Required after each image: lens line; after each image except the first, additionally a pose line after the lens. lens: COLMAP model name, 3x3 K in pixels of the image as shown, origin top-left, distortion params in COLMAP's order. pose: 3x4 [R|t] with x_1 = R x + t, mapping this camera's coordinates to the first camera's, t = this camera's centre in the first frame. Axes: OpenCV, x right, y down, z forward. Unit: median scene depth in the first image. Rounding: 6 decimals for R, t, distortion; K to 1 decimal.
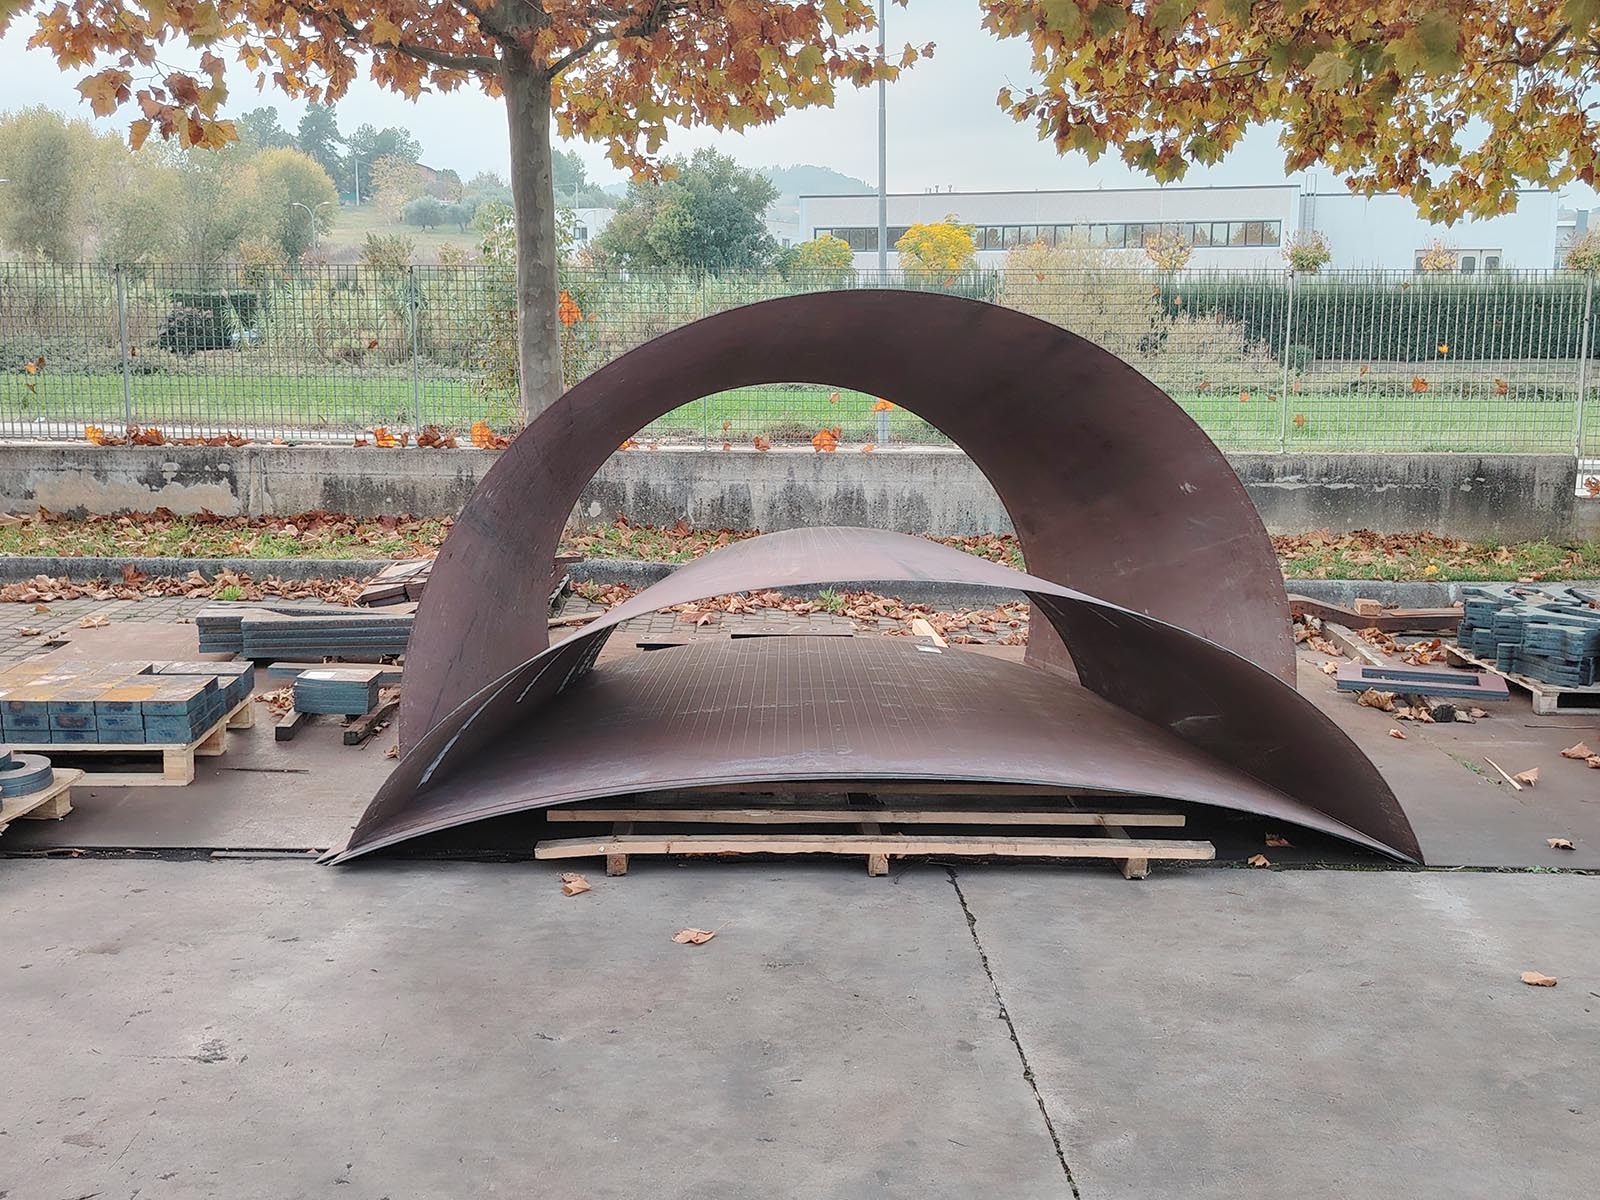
lens RADIAL K [[1628.7, 0, 798.6], [0, 1628.7, 608.0], [0, 0, 1]] dist [0.052368, 0.000000]
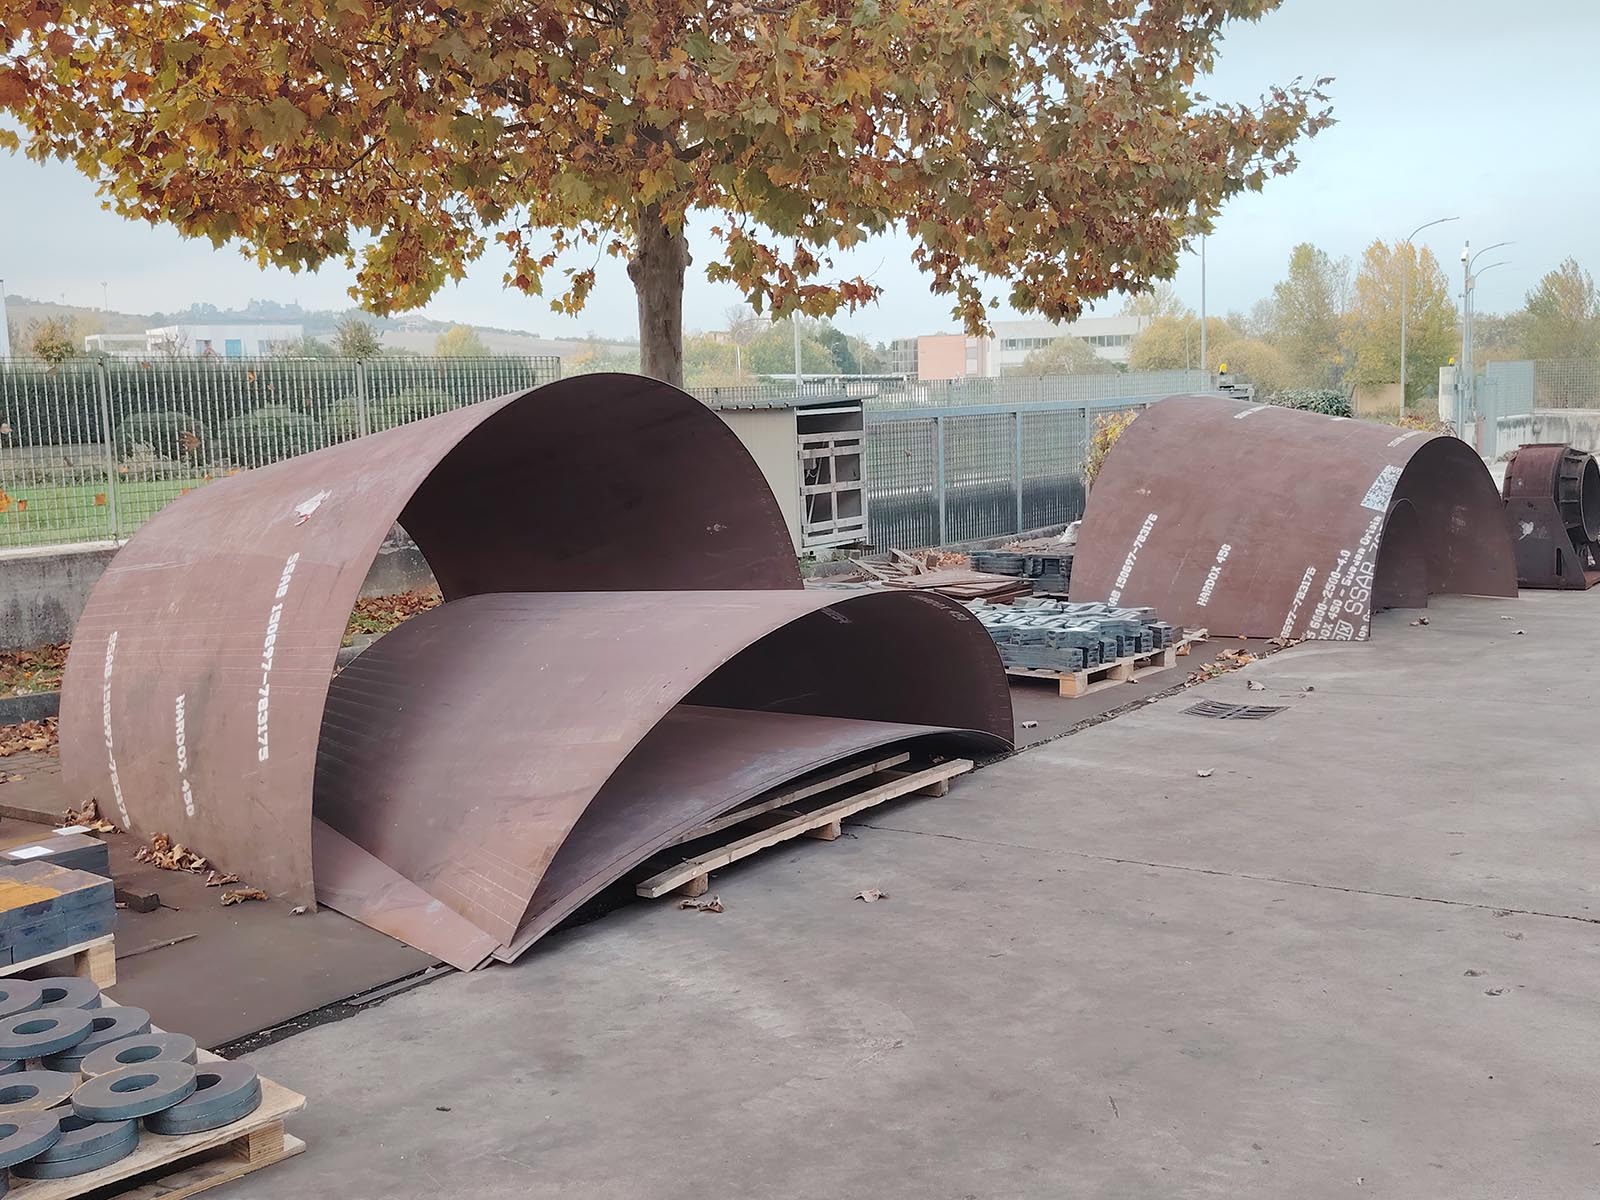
lens RADIAL K [[1628.7, 0, 796.6], [0, 1628.7, 593.7], [0, 0, 1]] dist [0.052368, 0.000000]
pose [[0.603612, -0.122415, 0.787825, -0.972162], [0.170020, 0.985176, 0.022816, -0.056063], [-0.778939, 0.120174, 0.615477, 0.245727]]
